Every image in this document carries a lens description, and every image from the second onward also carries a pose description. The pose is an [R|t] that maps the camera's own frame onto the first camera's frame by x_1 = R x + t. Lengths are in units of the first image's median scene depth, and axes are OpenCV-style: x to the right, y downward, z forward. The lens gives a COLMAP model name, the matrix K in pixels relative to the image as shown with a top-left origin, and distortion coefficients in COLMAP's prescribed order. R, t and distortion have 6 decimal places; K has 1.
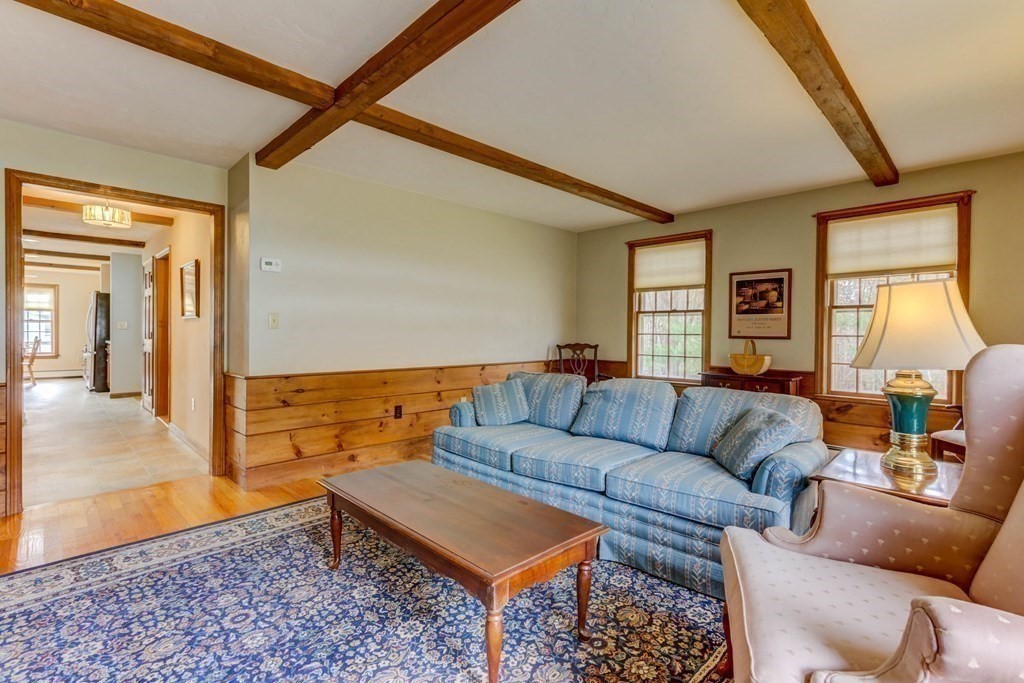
lens RADIAL K [[469.9, 0, 511.0], [0, 469.9, 338.2], [0, 0, 1]] dist [0.000765, 0.001970]
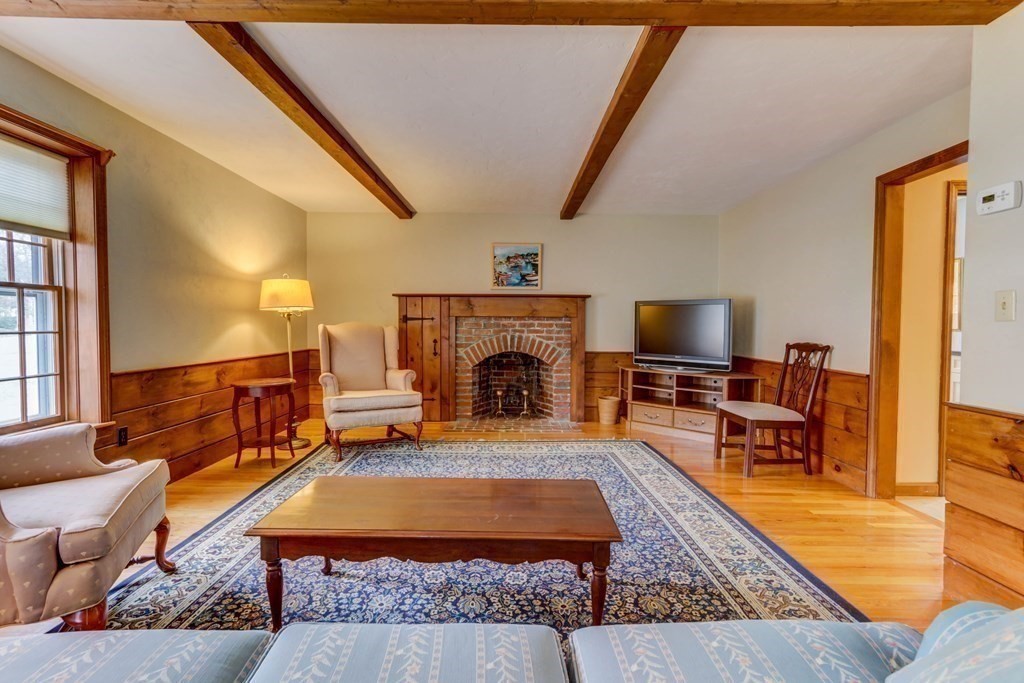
lens RADIAL K [[469.9, 0, 510.4], [0, 469.9, 341.2], [0, 0, 1]] dist [0.000765, 0.001970]
pose [[-0.703655, 0.013527, -0.710413, 0.372273], [-0.019348, 0.999083, 0.038188, -0.010378], [0.710278, 0.040617, -0.702748, 1.515814]]
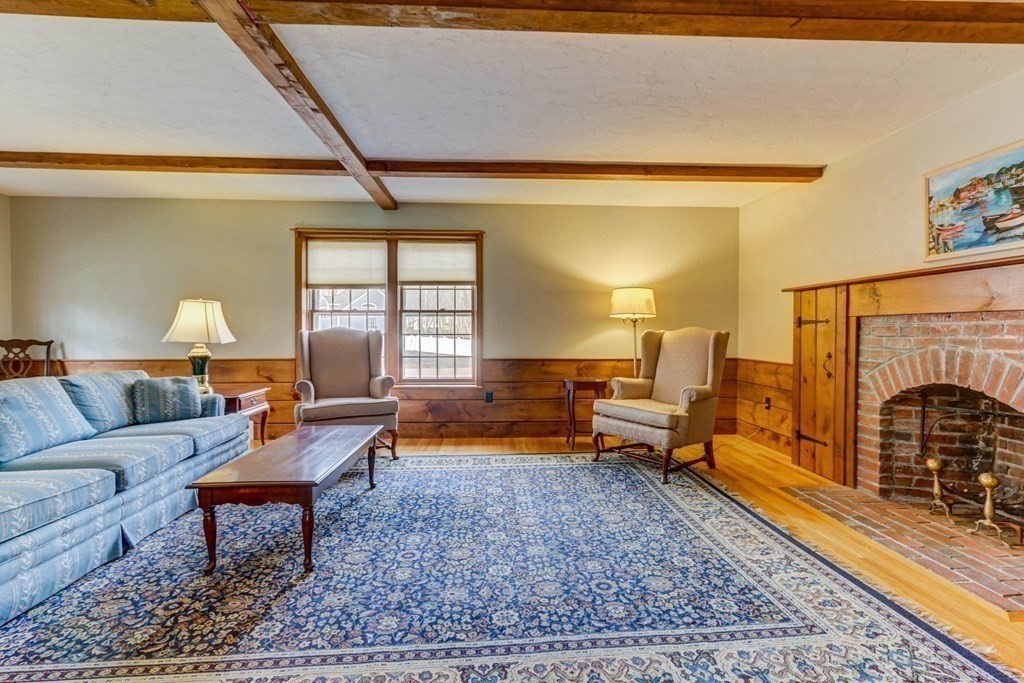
lens RADIAL K [[469.9, 0, 514.0], [0, 469.9, 337.6], [0, 0, 1]] dist [0.000765, 0.001970]
pose [[-0.750857, -0.018506, 0.660205, -1.309066], [0.000753, 0.999583, 0.028875, -0.016557], [-0.660464, 0.022178, -0.750530, 1.422100]]
